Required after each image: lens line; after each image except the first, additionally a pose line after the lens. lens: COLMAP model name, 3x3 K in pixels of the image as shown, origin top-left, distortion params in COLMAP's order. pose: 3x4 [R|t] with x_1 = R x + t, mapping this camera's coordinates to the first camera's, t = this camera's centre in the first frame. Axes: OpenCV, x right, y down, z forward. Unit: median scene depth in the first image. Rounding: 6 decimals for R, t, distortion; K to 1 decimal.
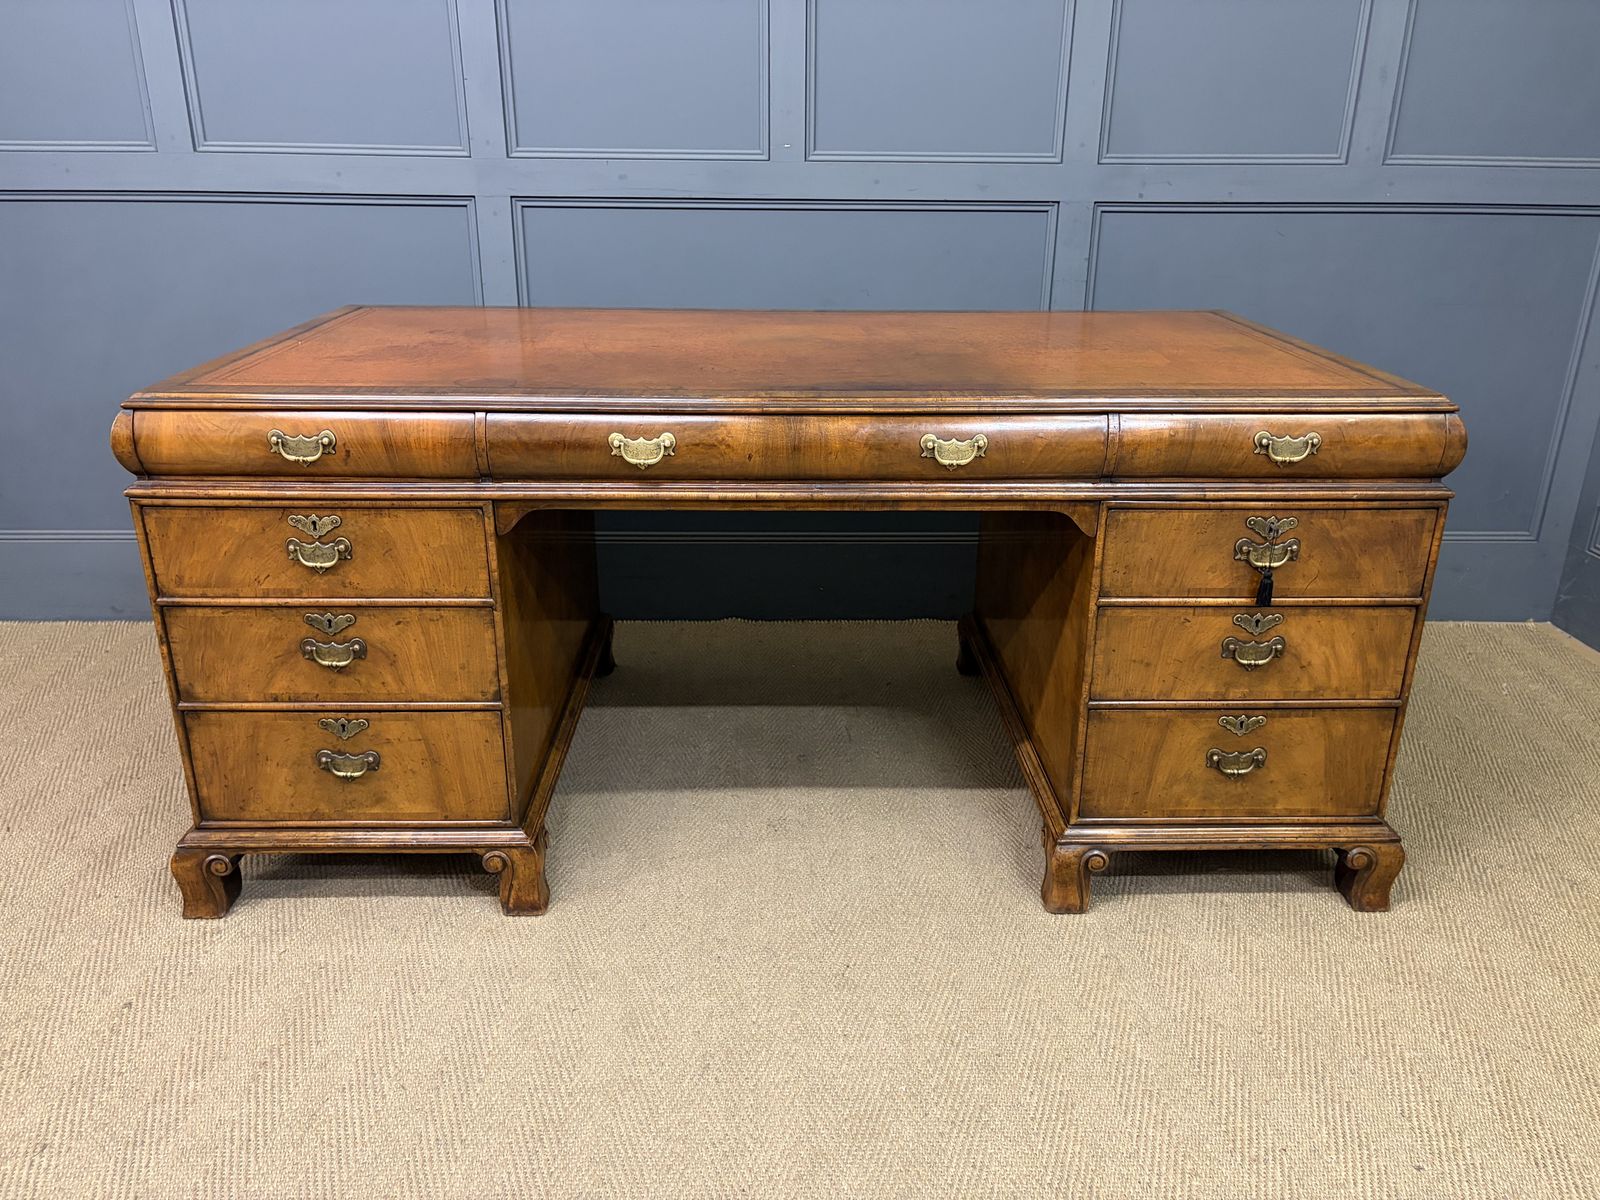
lens RADIAL K [[1215.8, 0, 800.0], [0, 1215.8, 600.0], [0, 0, 1]] dist [0.022142, -0.009832]
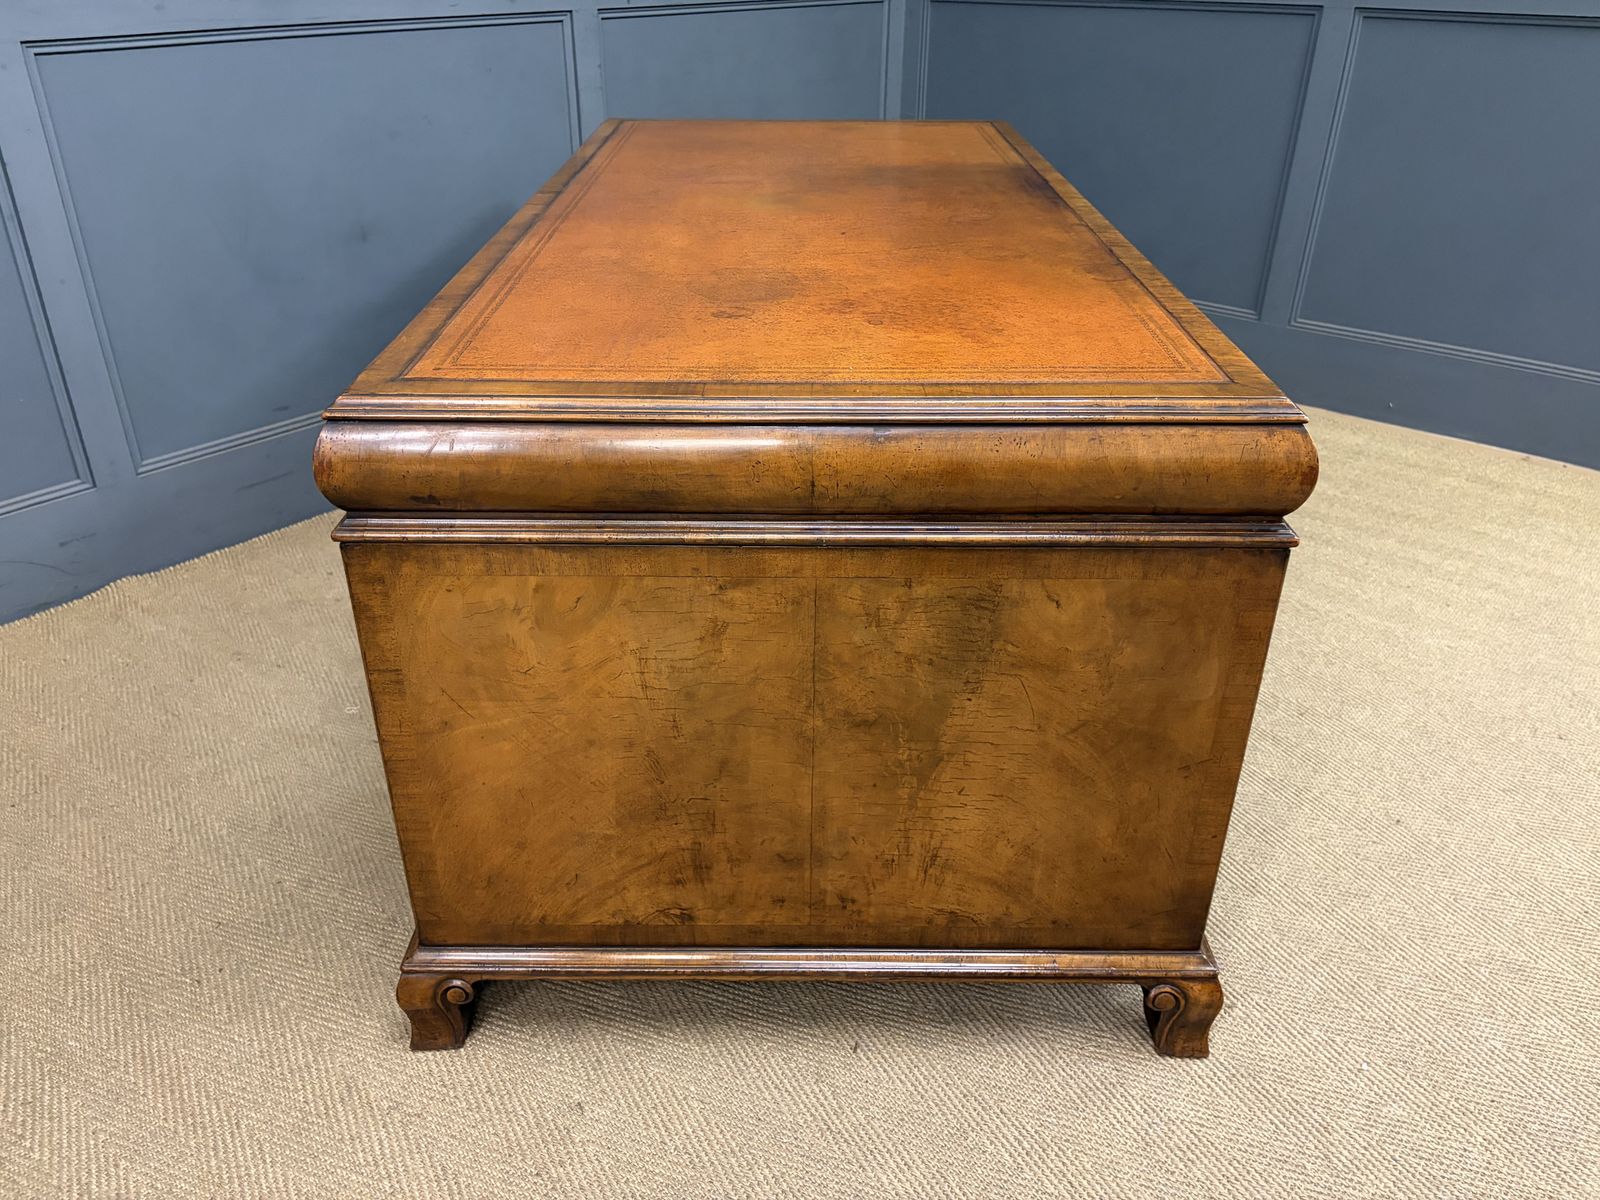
lens RADIAL K [[1235.8, 0, 798.2], [0, 1235.8, 593.0], [0, 0, 1]] dist [0.004734, -0.009744]
pose [[0.025277, -0.485688, 0.873766, -1.118662], [0.359893, 0.819861, 0.445314, -0.452196], [-0.932651, 0.303206, 0.195520, 1.069355]]
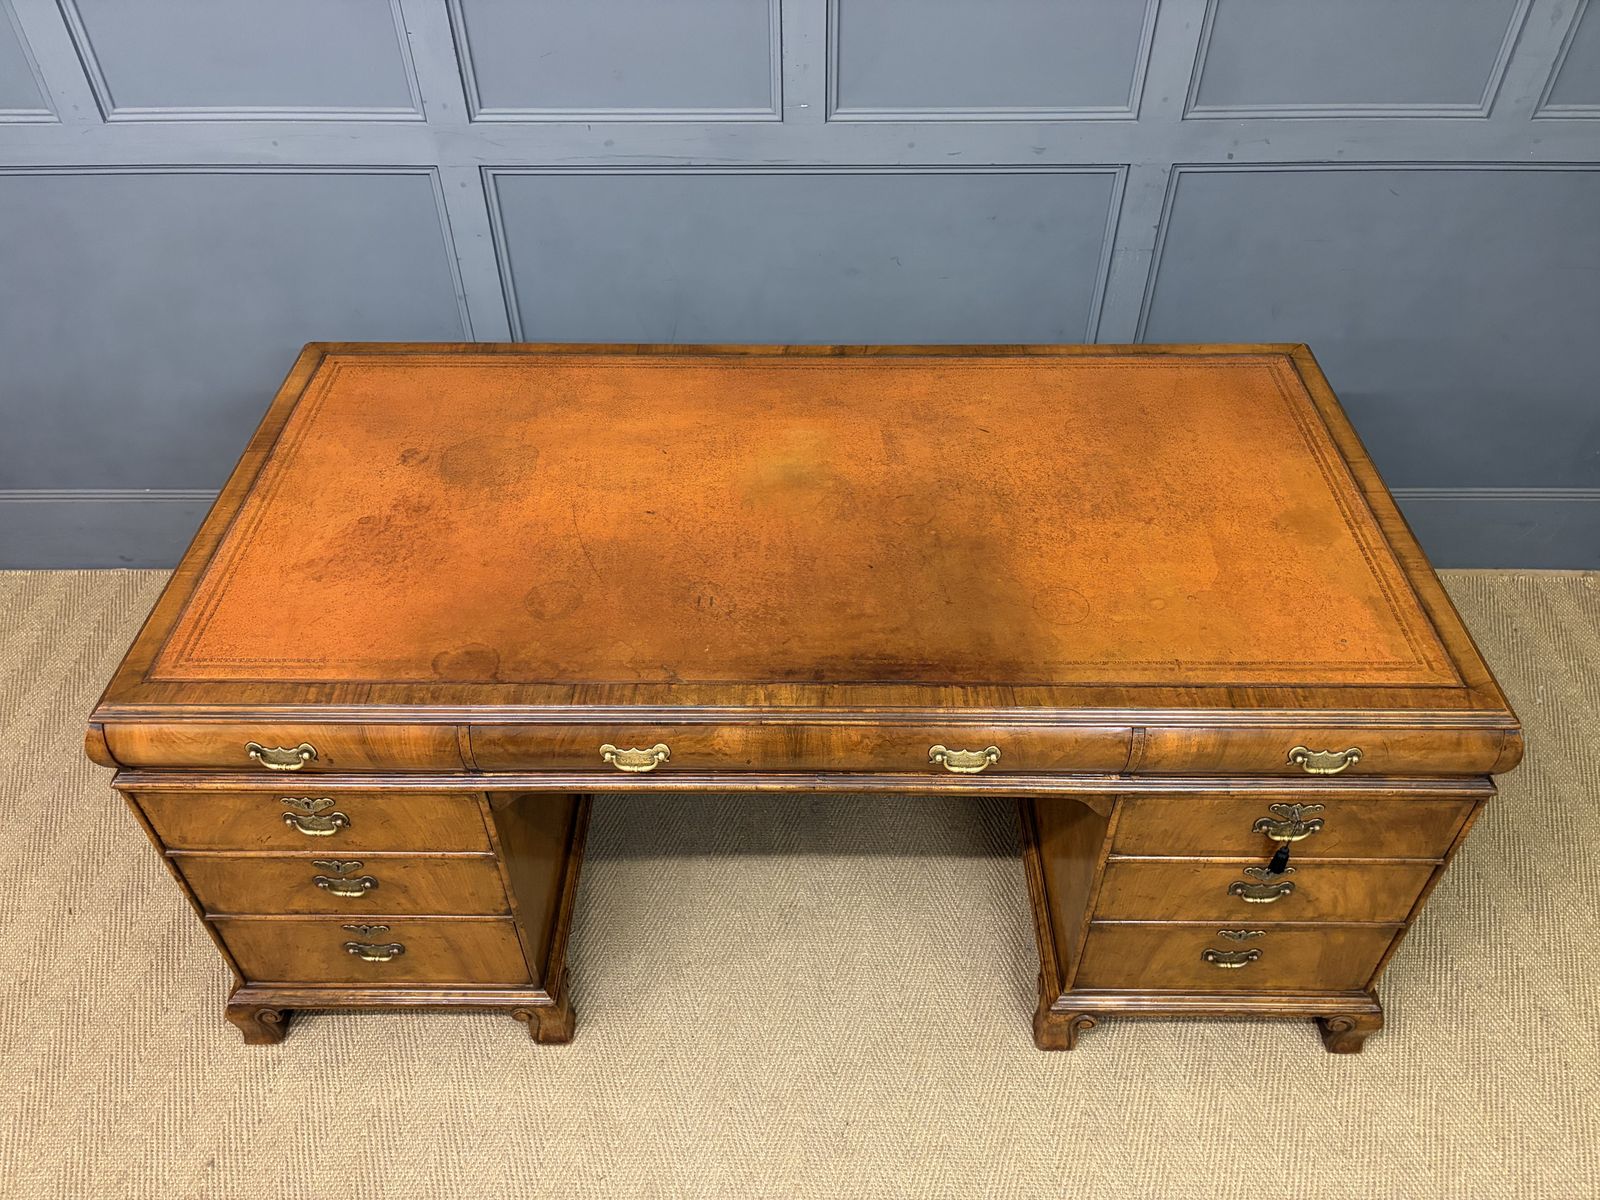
lens RADIAL K [[1212.2, 0, 798.8], [0, 1212.2, 608.6], [0, 0, 1]] dist [0.042616, -0.044773]
pose [[0.999376, 0.012527, -0.033031, 0.026140], [0.000935, 0.925308, 0.379215, -0.553896], [0.035314, -0.379009, 0.924719, 0.158267]]
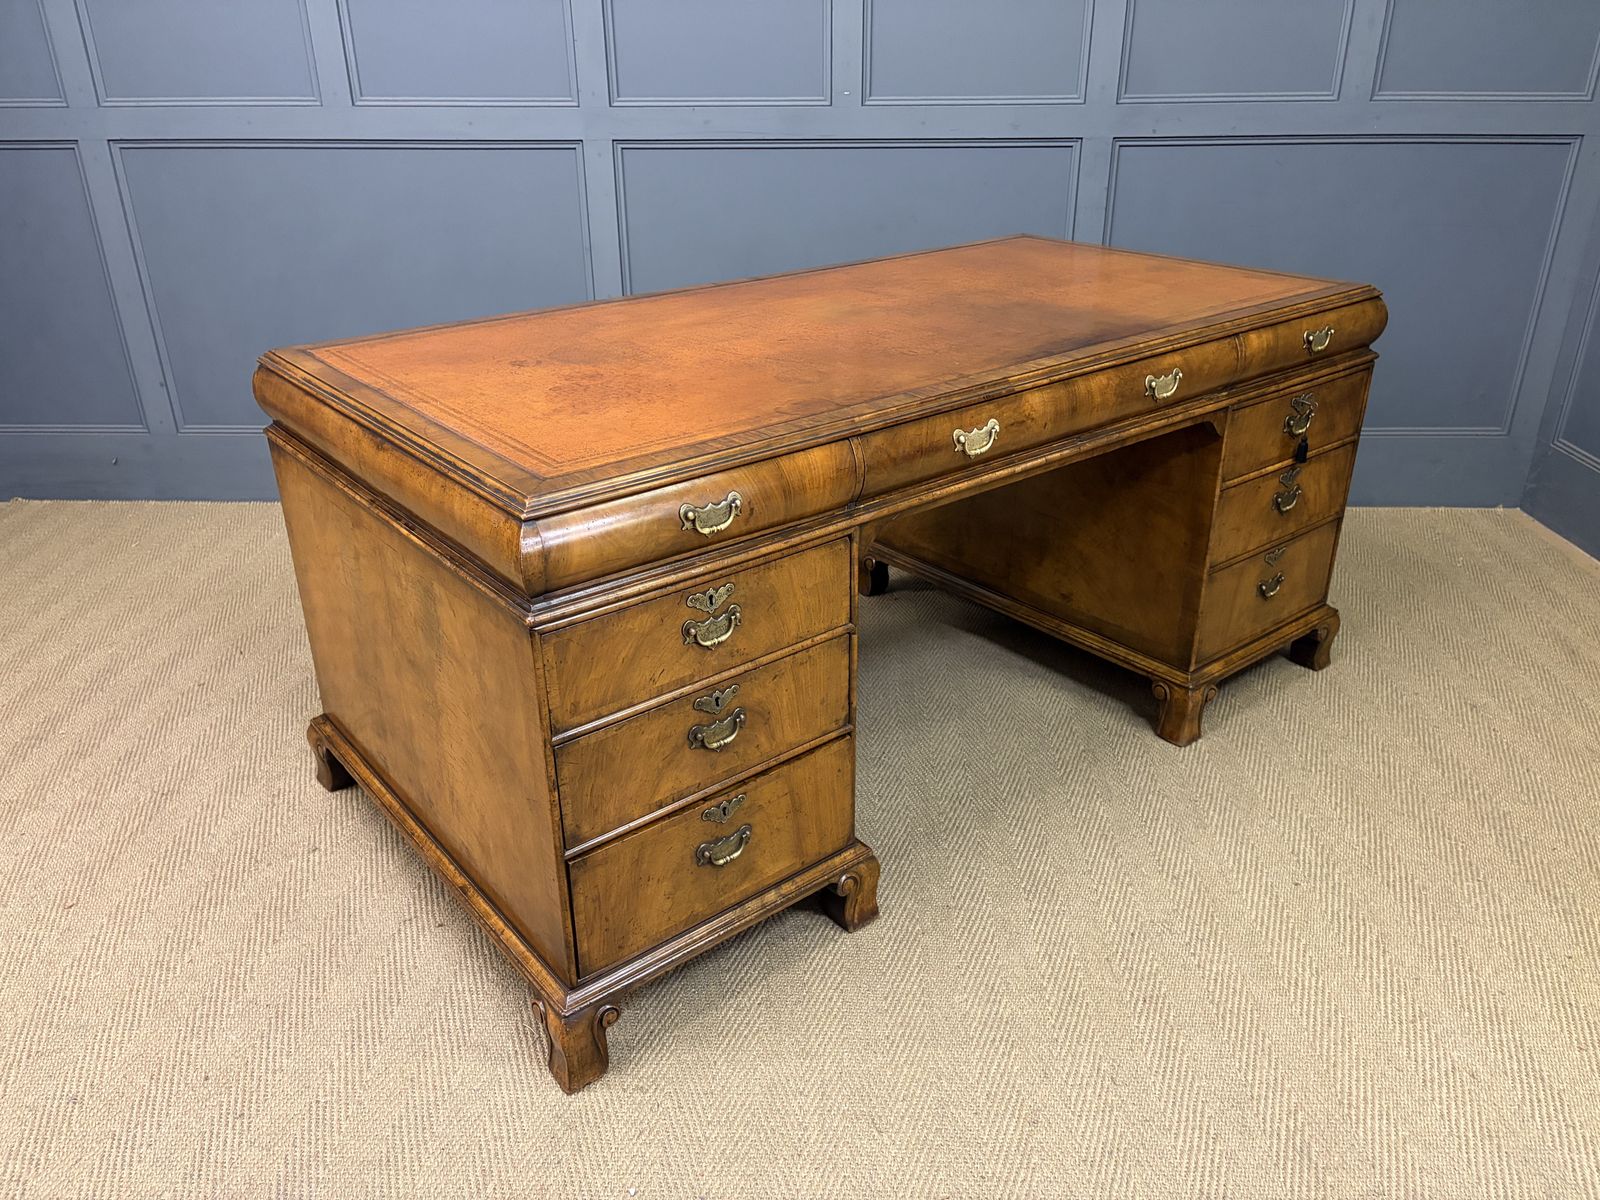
lens RADIAL K [[1162.3, 0, 794.4], [0, 1162.3, 596.0], [0, 0, 1]] dist [0.190429, -0.001270]
pose [[0.792363, -0.273262, 0.545425, -0.782523], [0.240839, 0.961564, 0.131874, -0.155448], [-0.560497, 0.026867, 0.827720, 0.239721]]
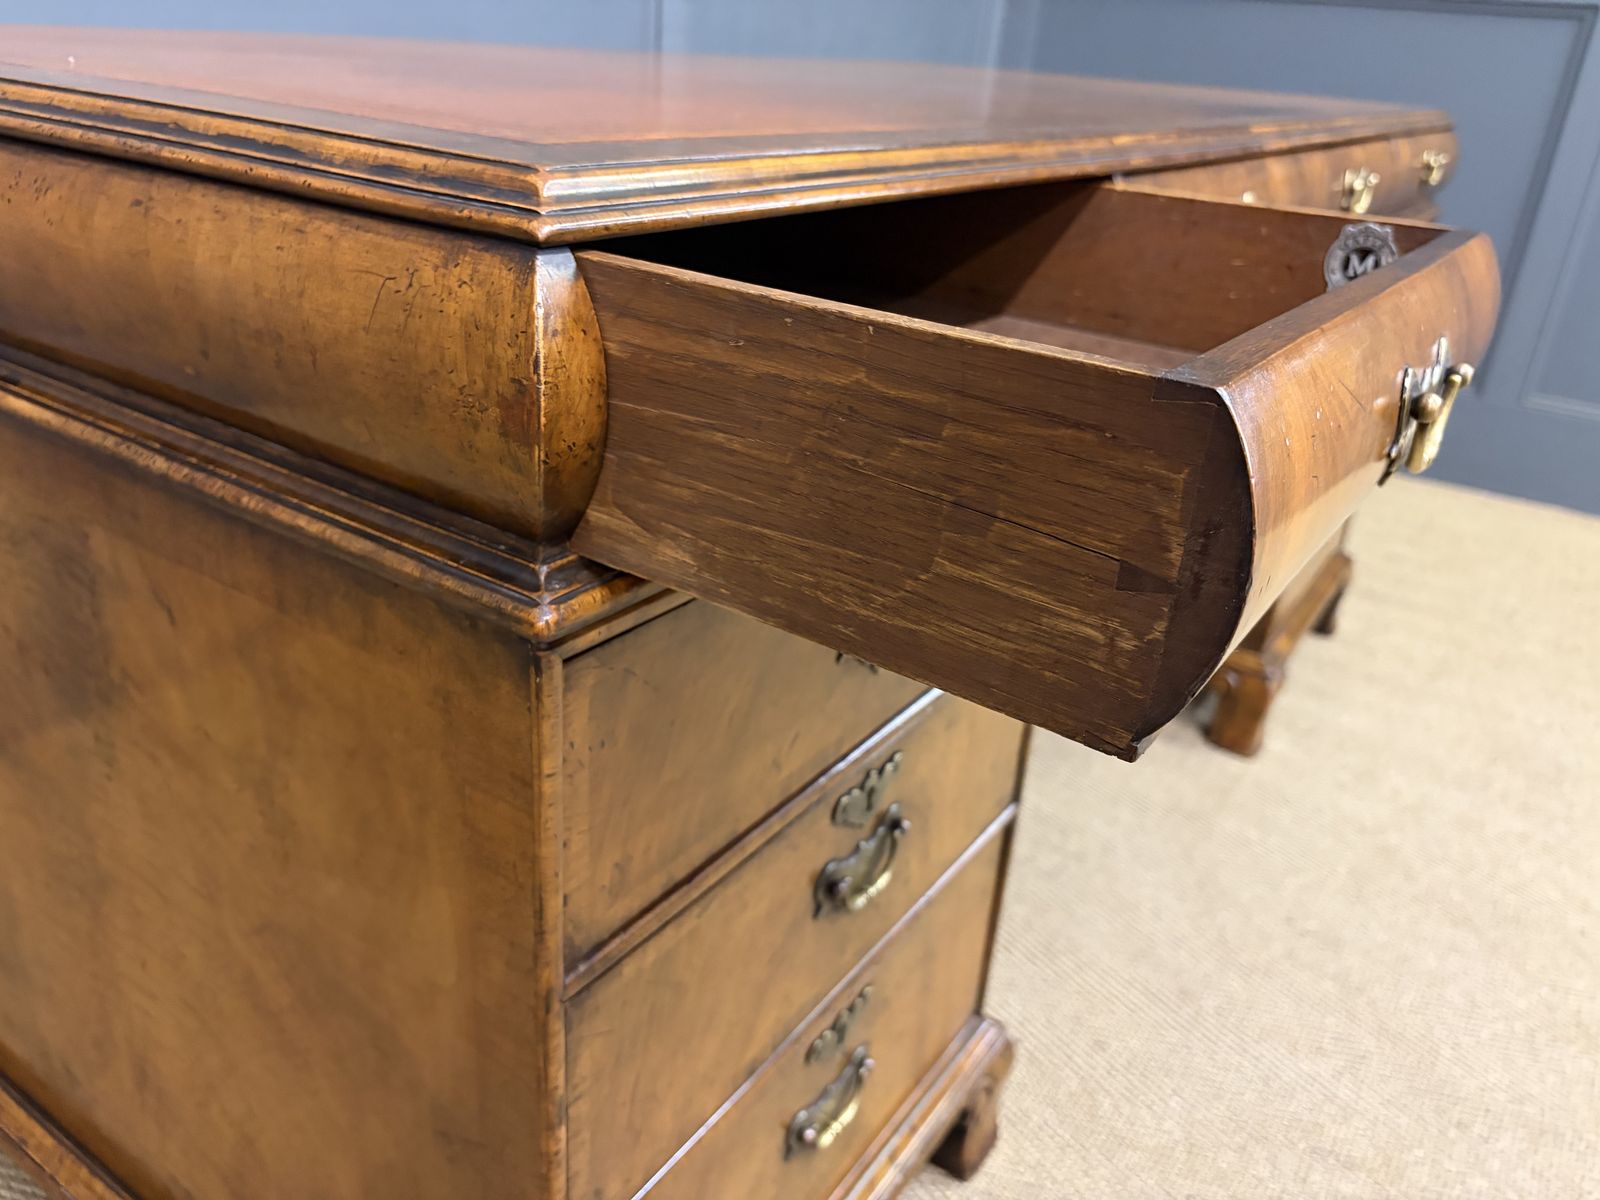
lens RADIAL K [[1235.8, 0, 798.2], [0, 1235.8, 593.0], [0, 0, 1]] dist [0.004734, -0.009744]
pose [[0.568762, -0.311567, 0.761207, -0.658225], [0.234540, 0.948489, 0.212978, -0.124197], [-0.788353, 0.057400, 0.612539, 0.769426]]
